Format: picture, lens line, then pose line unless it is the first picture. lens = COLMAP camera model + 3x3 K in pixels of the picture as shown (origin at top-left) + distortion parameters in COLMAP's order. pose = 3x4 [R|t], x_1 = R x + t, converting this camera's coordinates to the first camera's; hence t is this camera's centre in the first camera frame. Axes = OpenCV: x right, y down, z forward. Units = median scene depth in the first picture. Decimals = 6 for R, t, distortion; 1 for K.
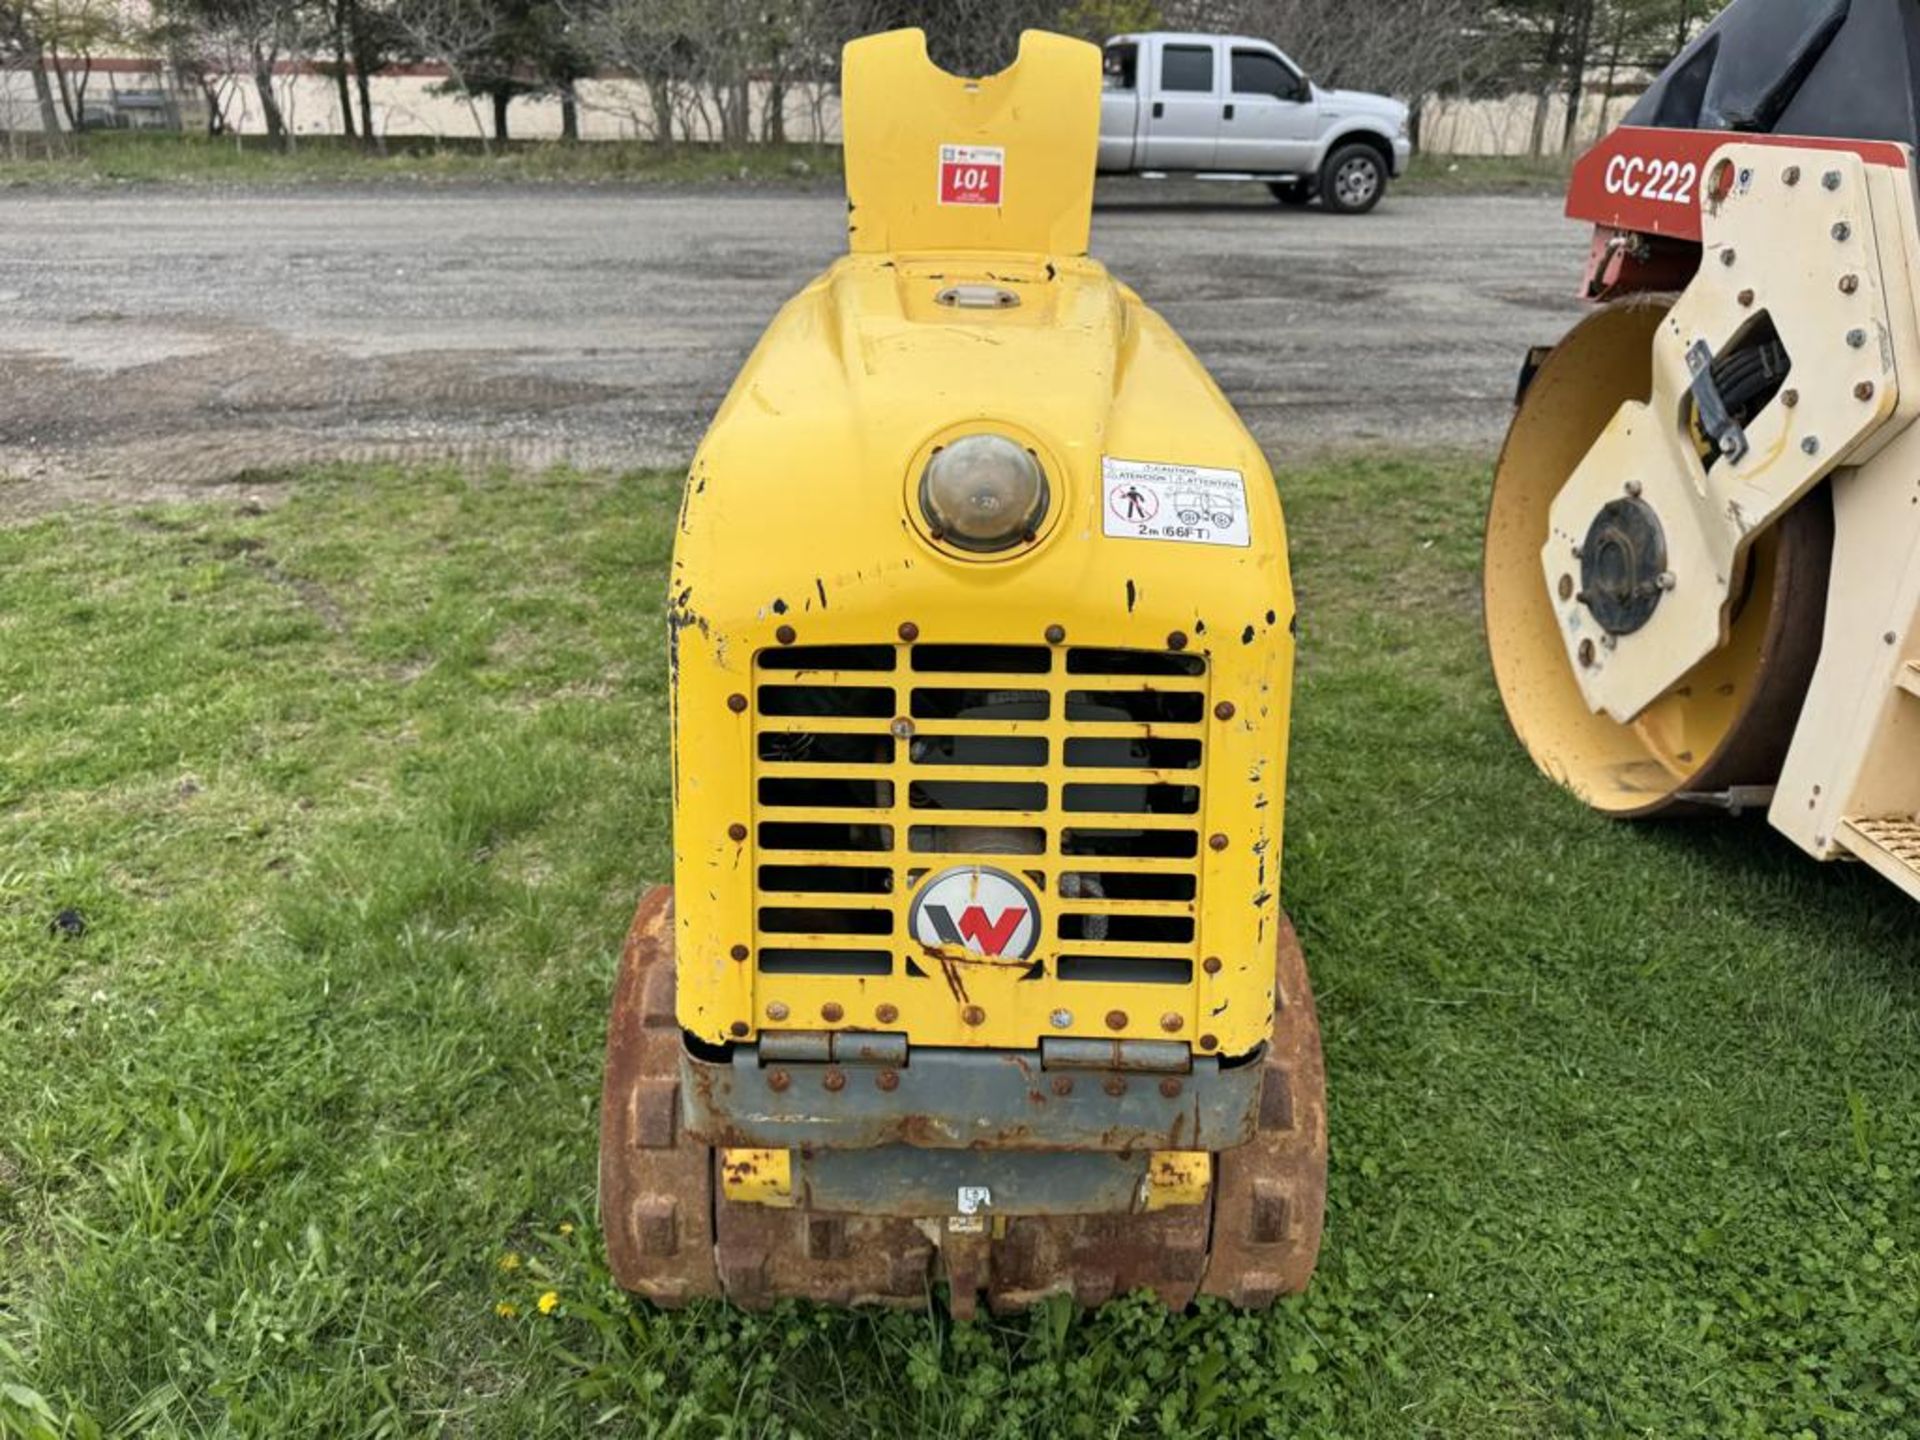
lens RADIAL K [[1379.3, 0, 962.9], [0, 1379.3, 711.3], [0, 0, 1]] dist [0.043833, -0.050855]
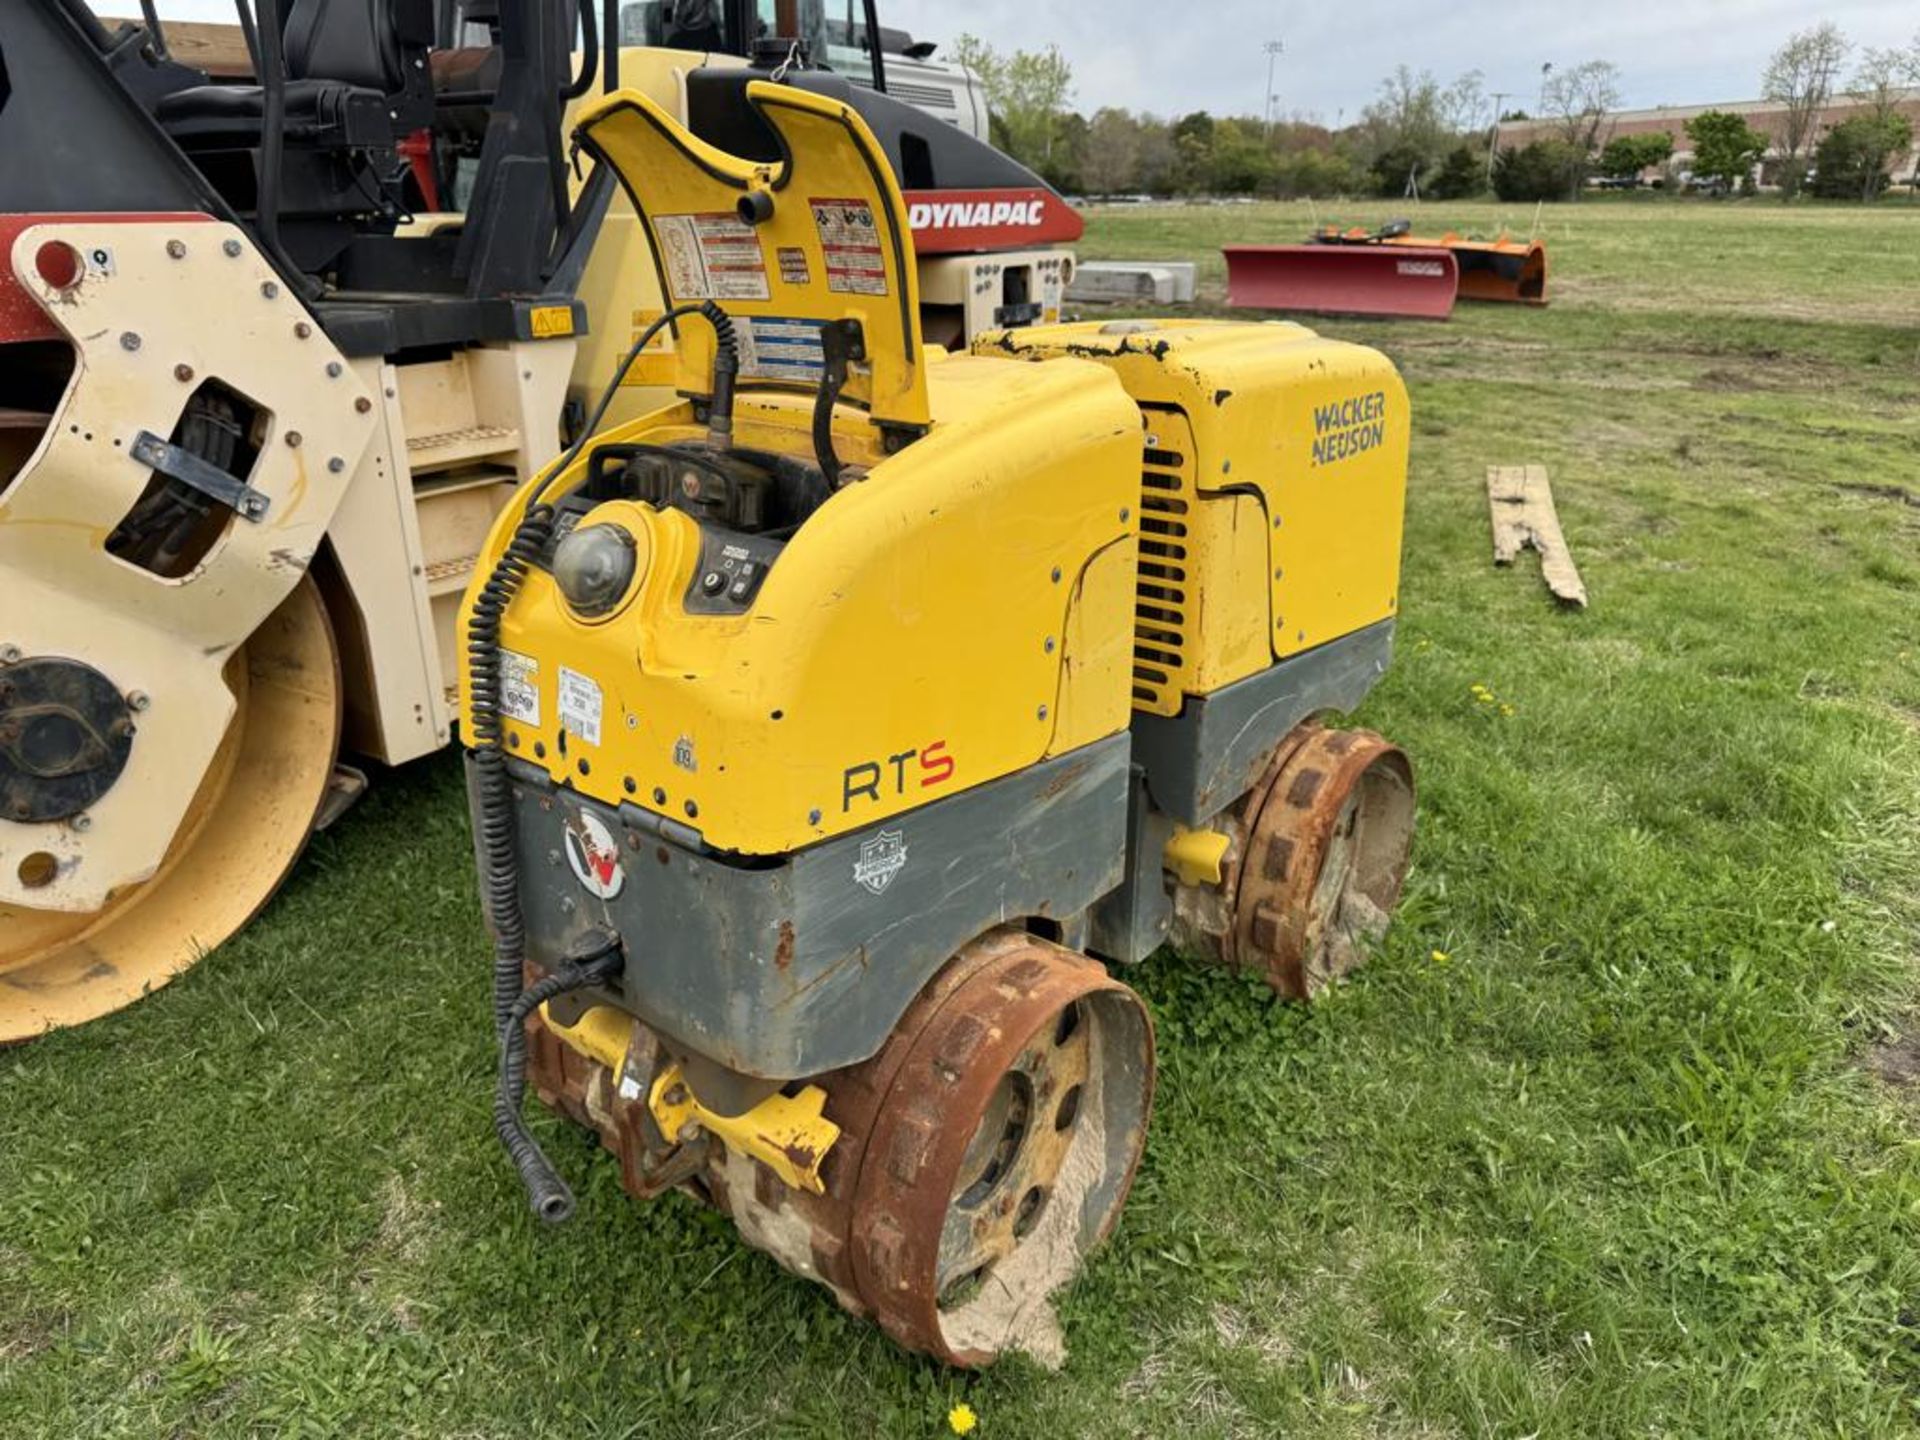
lens RADIAL K [[1379.3, 0, 944.0], [0, 1379.3, 701.5], [0, 0, 1]] dist [0.043833, -0.050855]
pose [[-0.784397, -0.234107, 0.574382, -0.452059], [0.239115, 0.740324, 0.628287, -0.585595], [-0.572316, 0.630170, -0.524729, 1.292023]]
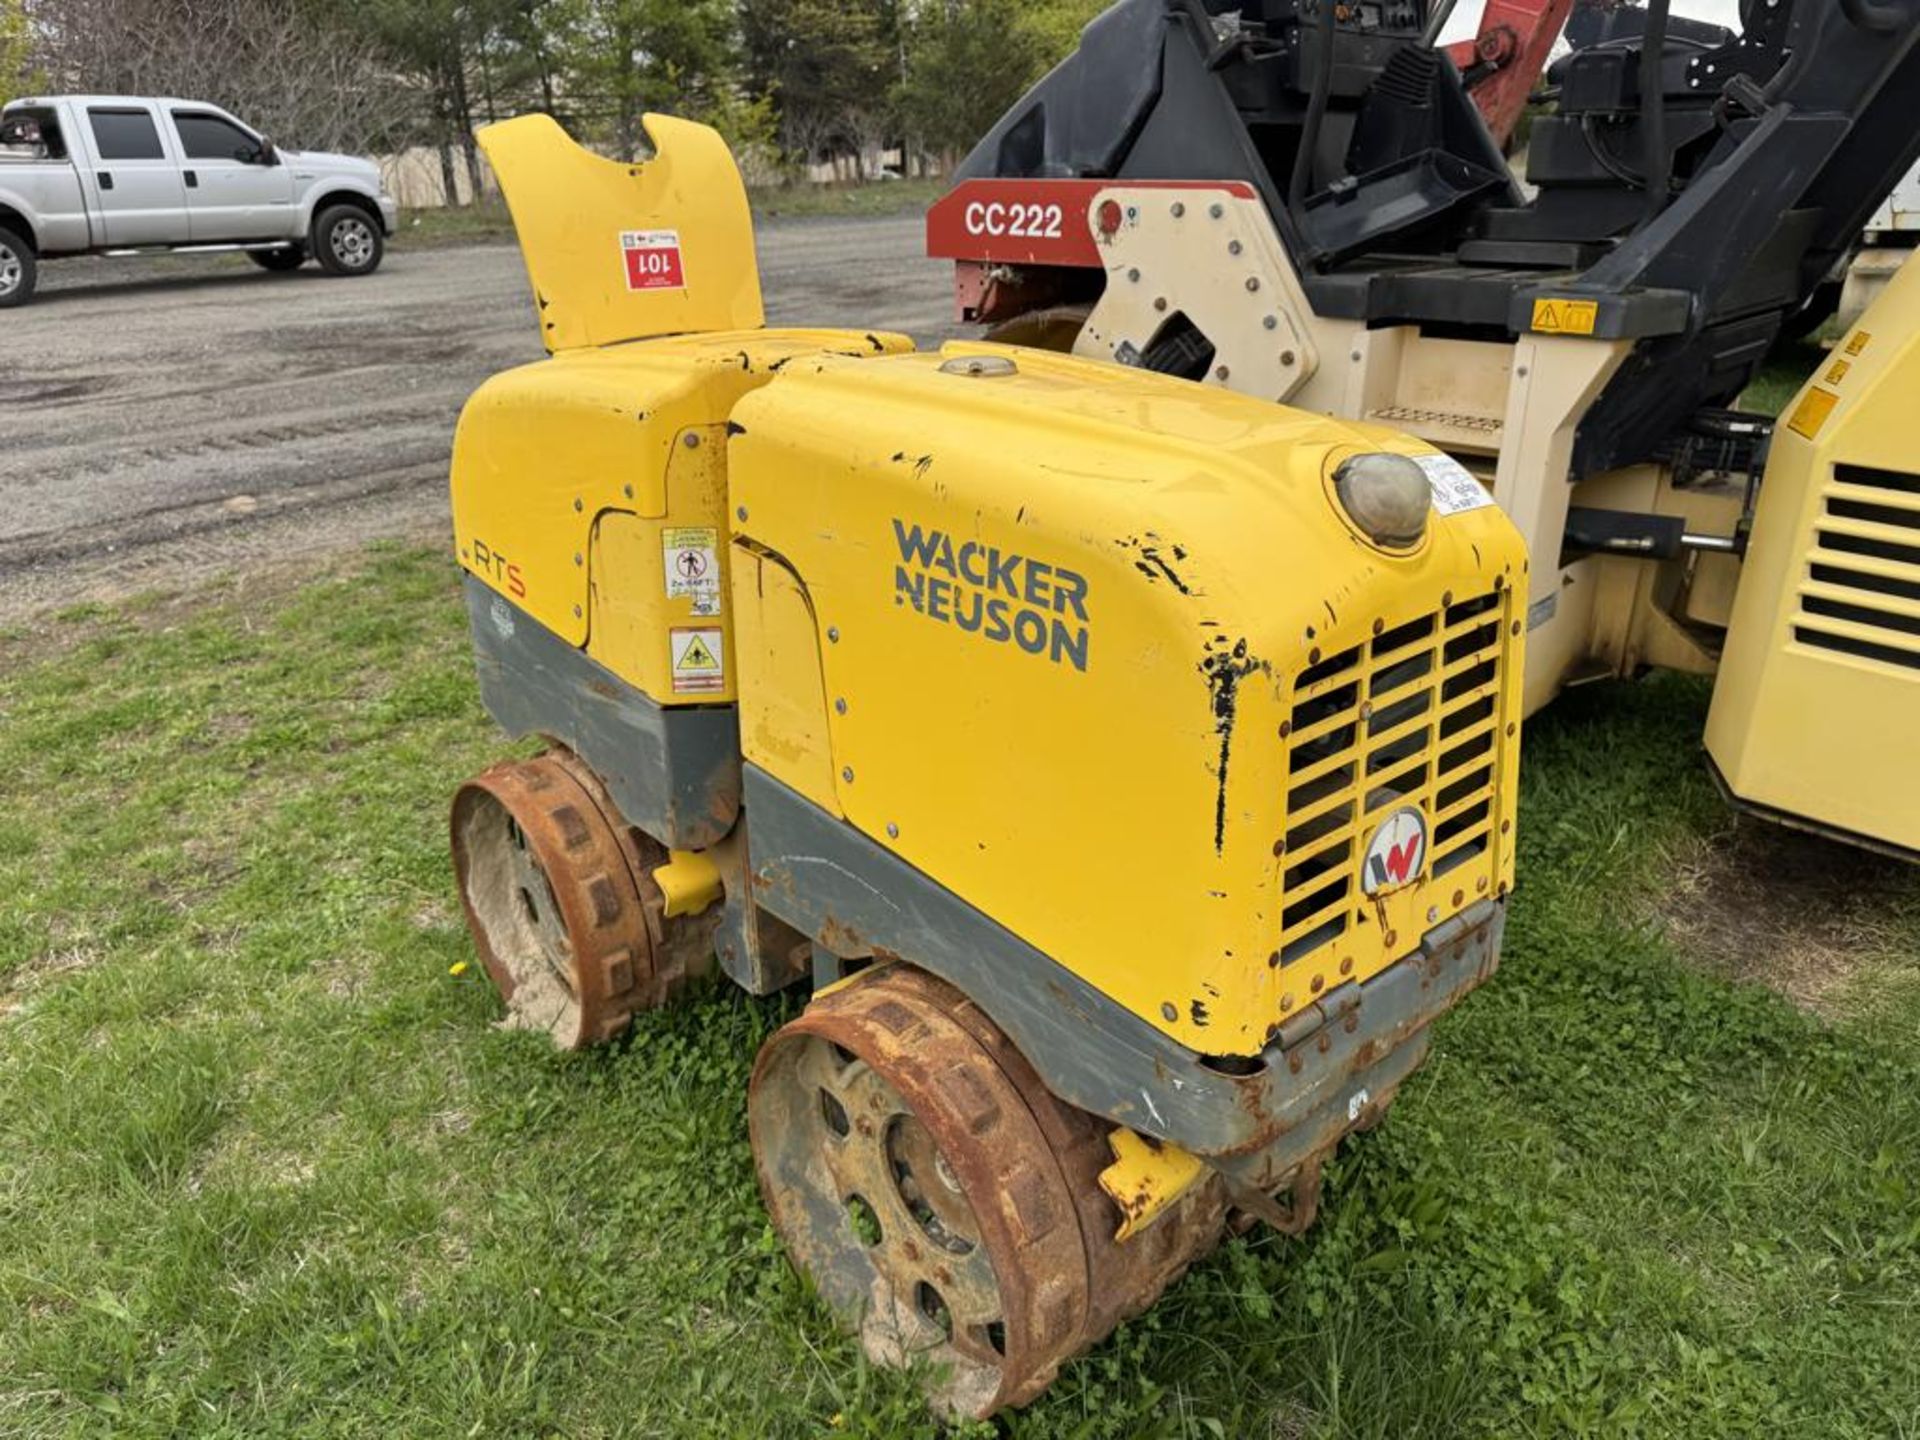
lens RADIAL K [[1379.3, 0, 950.6], [0, 1379.3, 705.5], [0, 0, 1]] dist [0.043833, -0.050855]
pose [[0.752988, -0.276149, 0.597286, -0.448283], [0.297359, 0.952516, 0.065511, -0.077382], [-0.587015, 0.128280, 0.799348, 0.116810]]
